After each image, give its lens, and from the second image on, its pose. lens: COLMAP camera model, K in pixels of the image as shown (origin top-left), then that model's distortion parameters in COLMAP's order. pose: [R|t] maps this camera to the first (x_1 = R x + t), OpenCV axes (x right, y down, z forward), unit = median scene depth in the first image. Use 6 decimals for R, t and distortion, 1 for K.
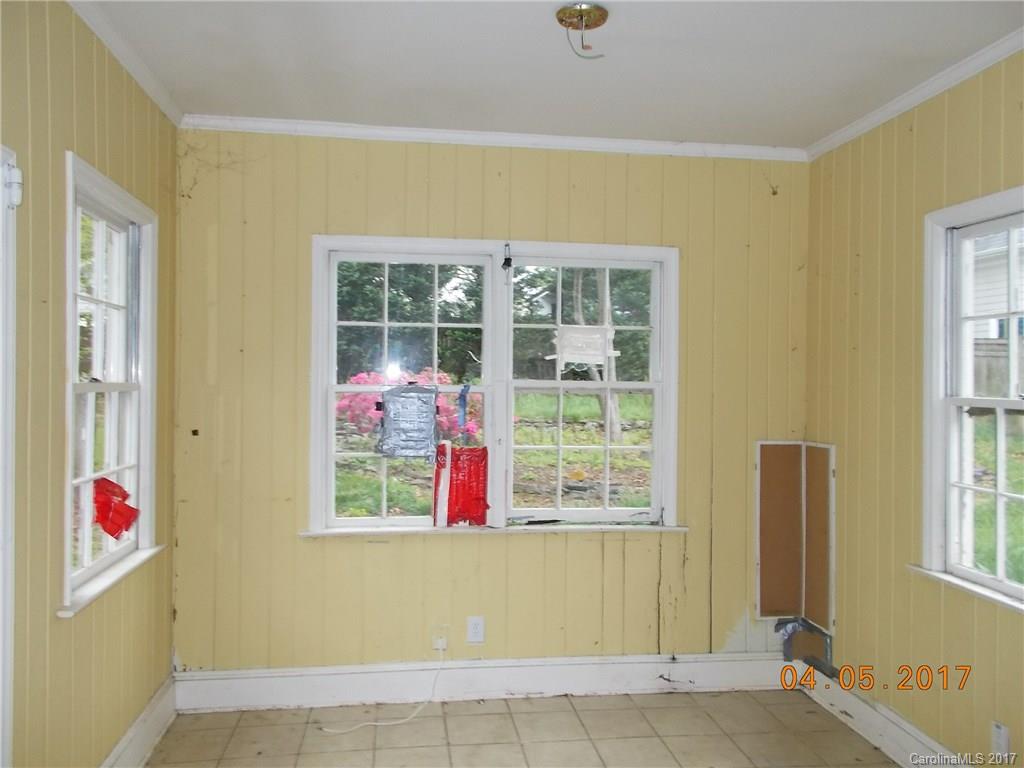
lens RADIAL K [[803.0, 0, 515.0], [0, 803.0, 377.0], [0, 0, 1]] dist [0.007263, 0.002071]
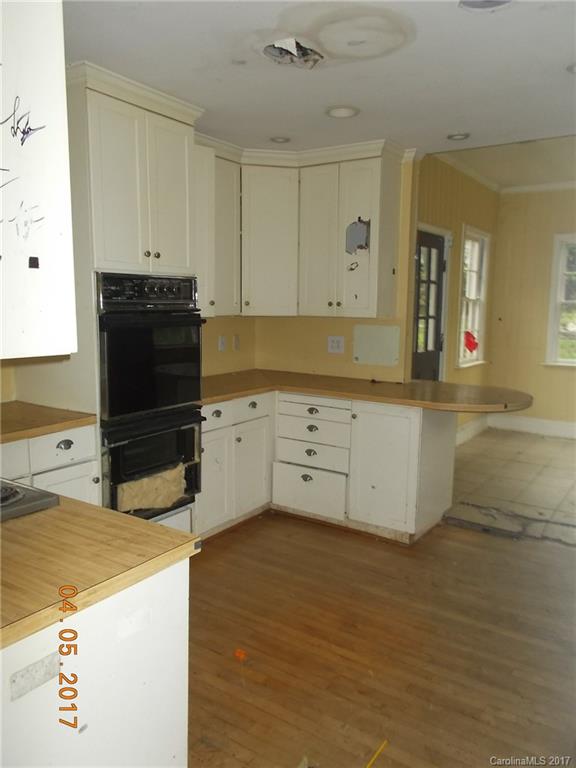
lens RADIAL K [[602.3, 0, 291.7], [0, 602.3, 382.9], [0, 0, 1]] dist [0.007263, 0.002071]
pose [[0.729672, 0.089384, -0.677930, 0.501809], [0.001491, 0.991209, 0.132294, 0.014404], [0.683796, -0.097542, 0.723124, -0.995486]]
